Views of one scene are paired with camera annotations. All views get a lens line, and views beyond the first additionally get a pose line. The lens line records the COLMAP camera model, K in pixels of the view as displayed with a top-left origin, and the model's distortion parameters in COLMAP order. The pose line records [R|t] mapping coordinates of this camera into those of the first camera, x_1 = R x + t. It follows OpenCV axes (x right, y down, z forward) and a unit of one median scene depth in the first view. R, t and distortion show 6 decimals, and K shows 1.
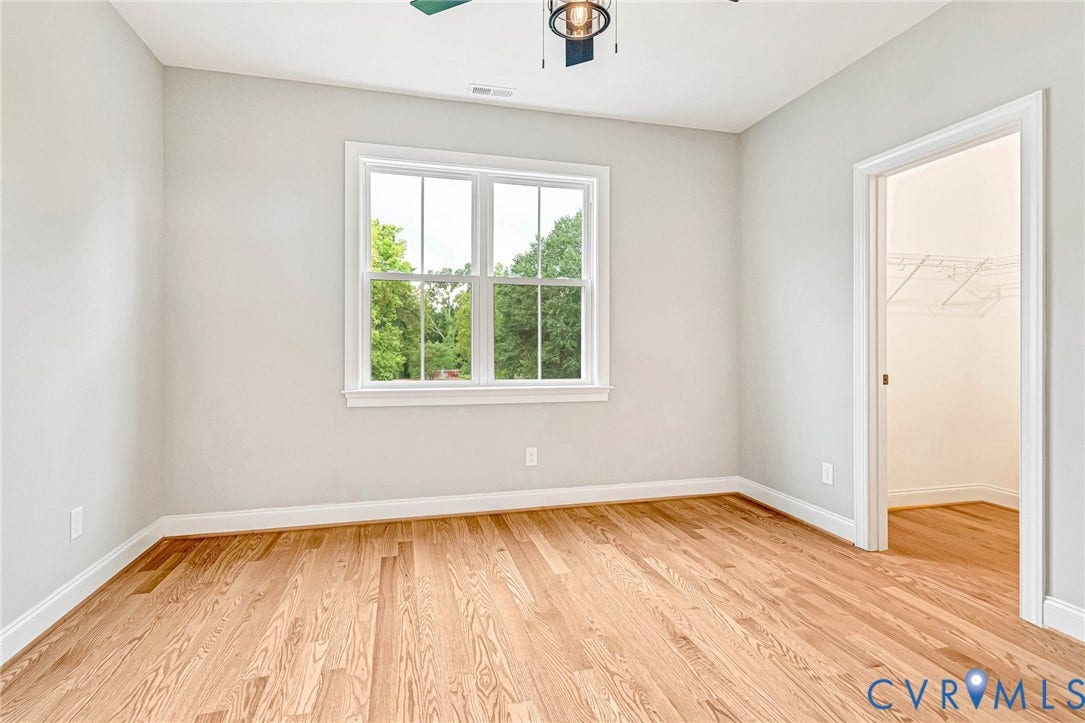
lens RADIAL K [[518.4, 0, 545.1], [0, 518.4, 351.5], [0, 0, 1]] dist [0.013825, -0.003420]
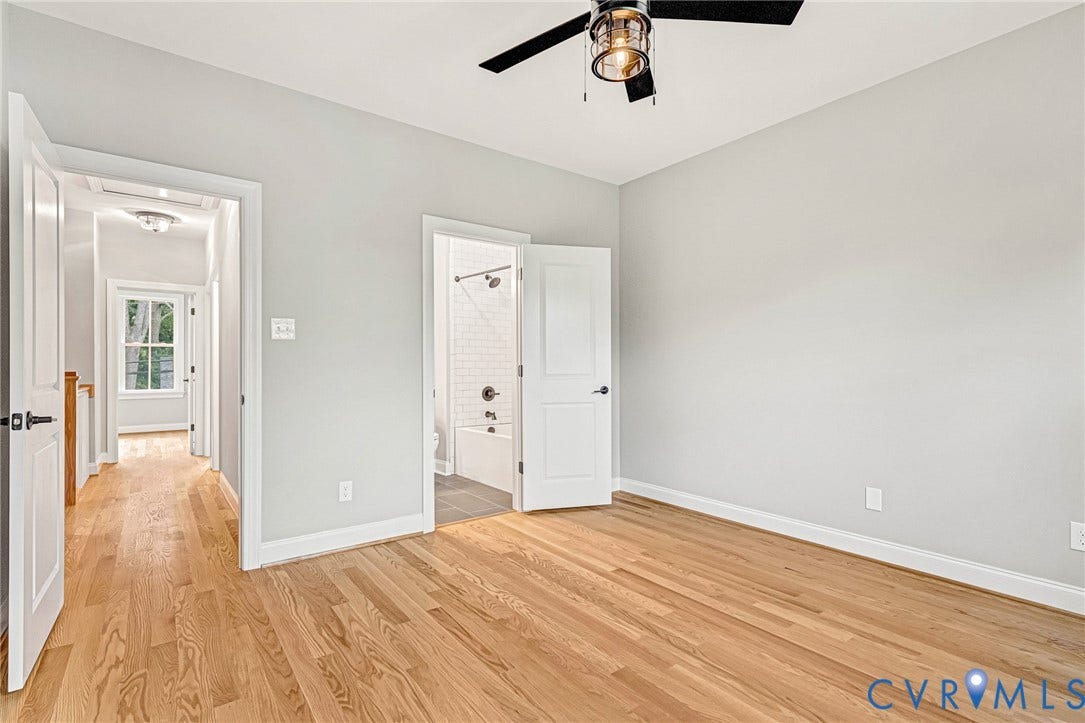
lens RADIAL K [[518.4, 0, 544.1], [0, 518.4, 362.2], [0, 0, 1]] dist [0.013825, -0.003420]
pose [[-0.924636, -0.000468, -0.380853, 0.348372], [0.000799, 0.999995, -0.003170, -0.012733], [0.380852, -0.003235, -0.924630, 1.083541]]
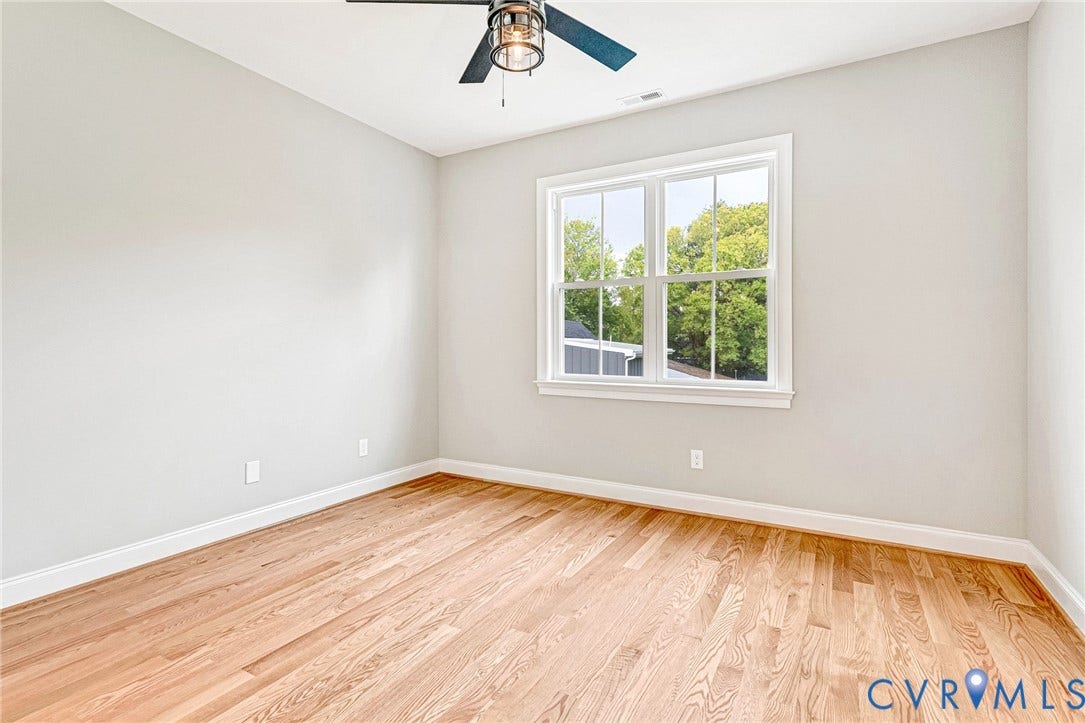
lens RADIAL K [[518.4, 0, 547.4], [0, 518.4, 353.8], [0, 0, 1]] dist [0.013825, -0.003420]
pose [[0.725131, 0.011026, -0.688523, 0.493223], [-0.007362, 0.999939, 0.008260, 0.001364], [0.688572, -0.000921, 0.725167, 0.125043]]
